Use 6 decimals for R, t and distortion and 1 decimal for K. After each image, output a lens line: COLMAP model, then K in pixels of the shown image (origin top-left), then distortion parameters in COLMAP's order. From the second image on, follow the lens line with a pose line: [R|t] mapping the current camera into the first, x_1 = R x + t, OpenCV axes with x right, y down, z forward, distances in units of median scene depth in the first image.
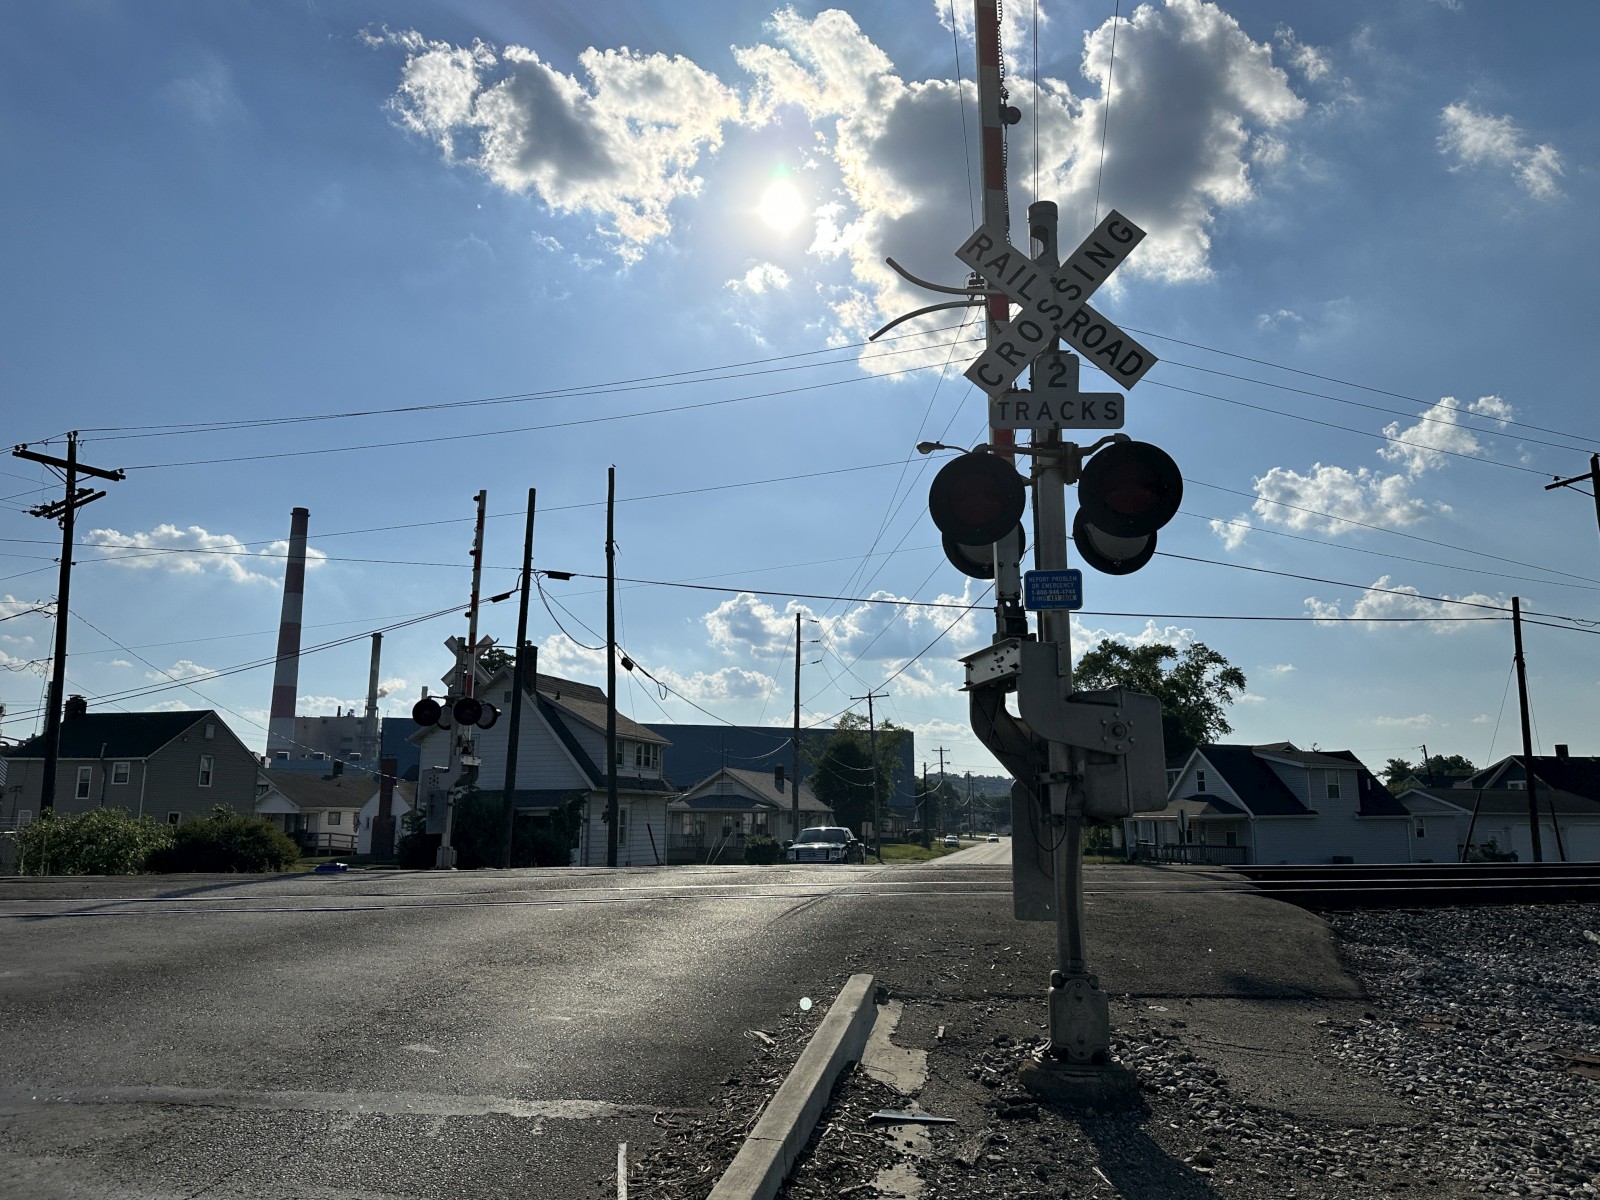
lens RADIAL K [[1155.1, 0, 789.5], [0, 1155.1, 596.6], [0, 0, 1]] dist [0.032093, -0.048786]
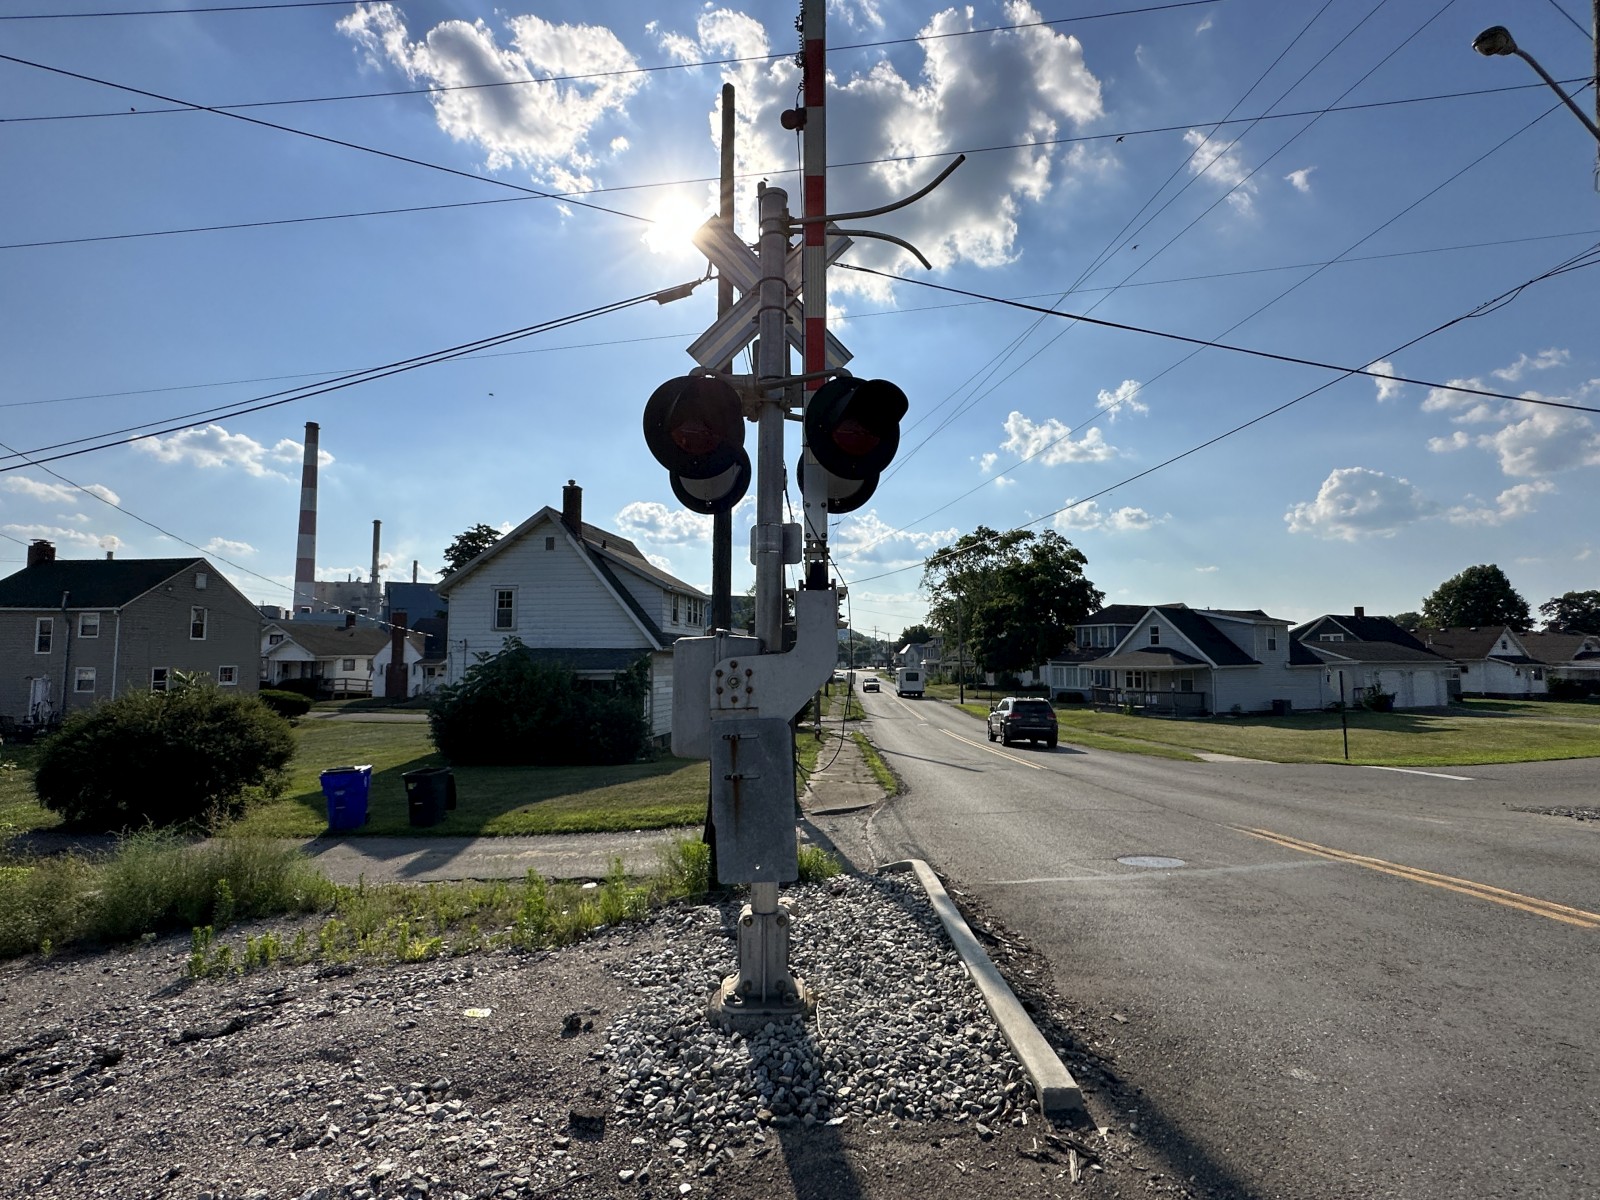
lens RADIAL K [[795.1, 0, 797.6], [0, 795.1, 602.7], [0, 0, 1]] dist [-0.012337, -0.000733]
pose [[0.989346, 0.007543, 0.145388, -0.078651], [-0.025374, 0.992306, 0.121181, 0.029233], [-0.143355, -0.123579, 0.981925, 0.203350]]
